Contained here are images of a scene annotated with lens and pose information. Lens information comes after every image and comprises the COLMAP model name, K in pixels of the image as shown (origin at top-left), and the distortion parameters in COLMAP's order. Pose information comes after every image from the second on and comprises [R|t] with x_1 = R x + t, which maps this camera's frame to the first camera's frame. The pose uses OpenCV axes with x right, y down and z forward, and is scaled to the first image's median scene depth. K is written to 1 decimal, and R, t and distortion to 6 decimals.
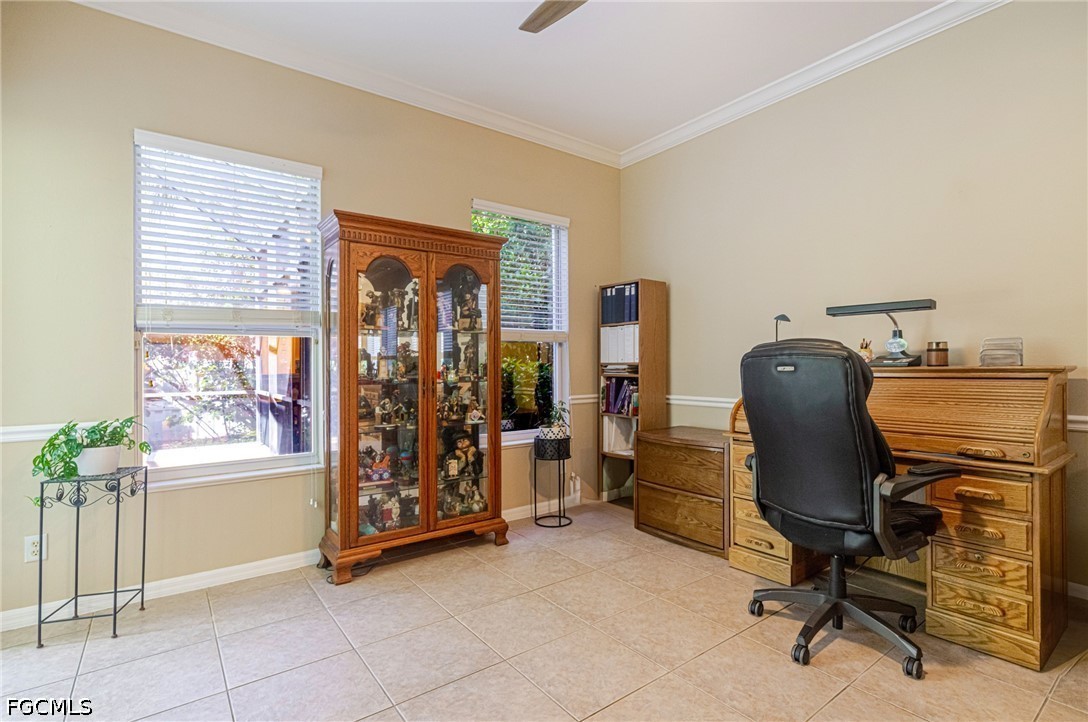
lens RADIAL K [[515.6, 0, 545.4], [0, 515.6, 360.3], [0, 0, 1]] dist [-0.004072, 0.000290]
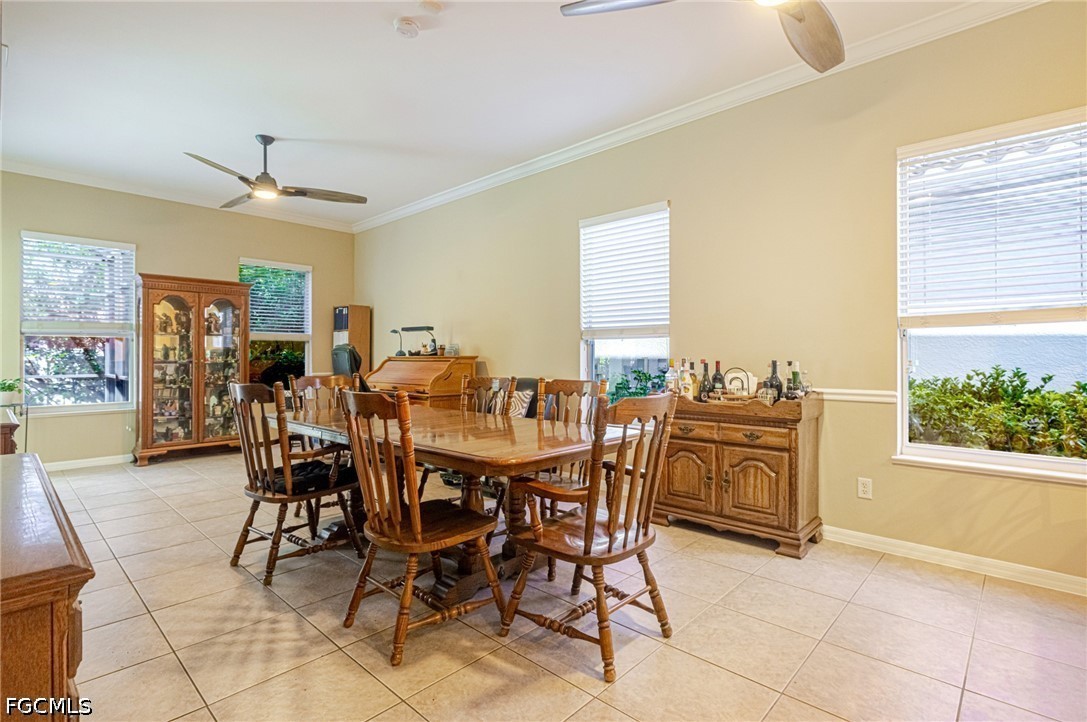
lens RADIAL K [[515.1, 0, 548.8], [0, 515.1, 352.4], [0, 0, 1]] dist [-0.004072, 0.000290]
pose [[0.982933, 0.009470, 0.183719, 0.620639], [-0.009942, 0.999949, 0.001647, -0.009658], [-0.183694, -0.003446, 0.982977, -0.974085]]
